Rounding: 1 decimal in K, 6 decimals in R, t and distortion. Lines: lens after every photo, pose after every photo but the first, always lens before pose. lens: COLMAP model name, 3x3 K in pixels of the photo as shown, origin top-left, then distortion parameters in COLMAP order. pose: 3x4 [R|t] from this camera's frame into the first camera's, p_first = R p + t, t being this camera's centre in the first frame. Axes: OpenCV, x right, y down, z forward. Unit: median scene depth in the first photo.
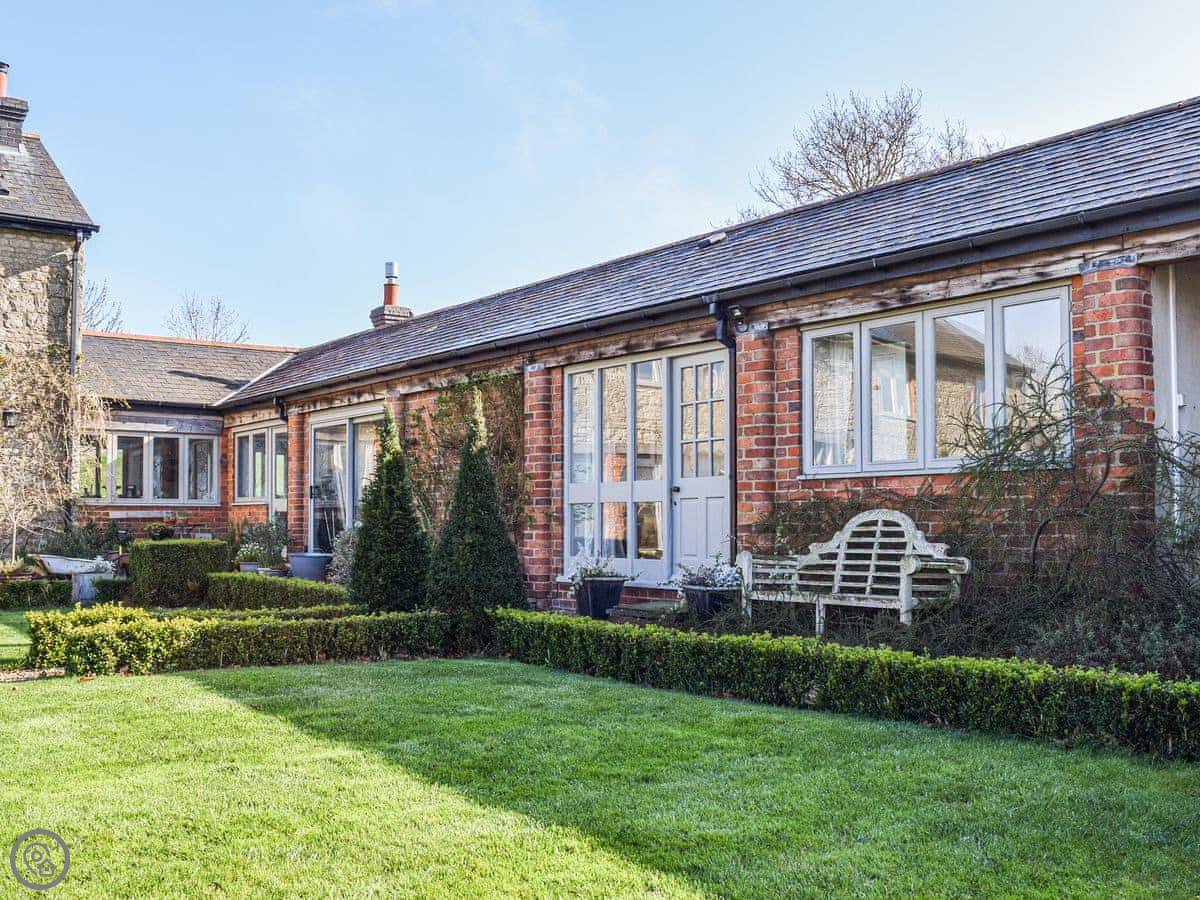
lens RADIAL K [[1746.2, 0, 600.2], [0, 1746.2, 451.9], [0, 0, 1]] dist [-0.163603, 0.000000]
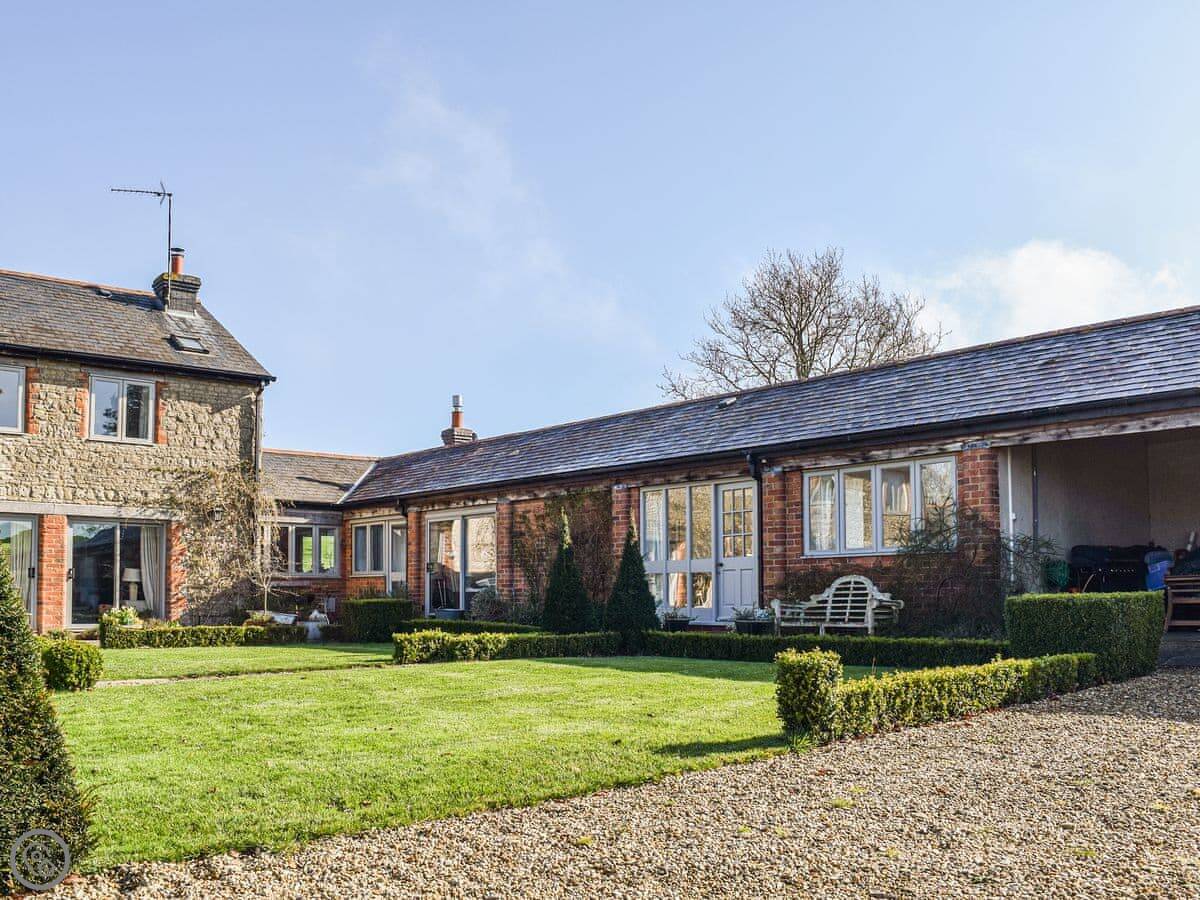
lens RADIAL K [[1746.2, 0, 600.7], [0, 1746.2, 447.6], [0, 0, 1]] dist [-0.163603, 0.000000]
pose [[0.998241, 0.001789, 0.059255, -0.173105], [0.000951, 0.998933, -0.046181, -0.013346], [-0.059274, 0.046156, 0.997174, -0.660180]]
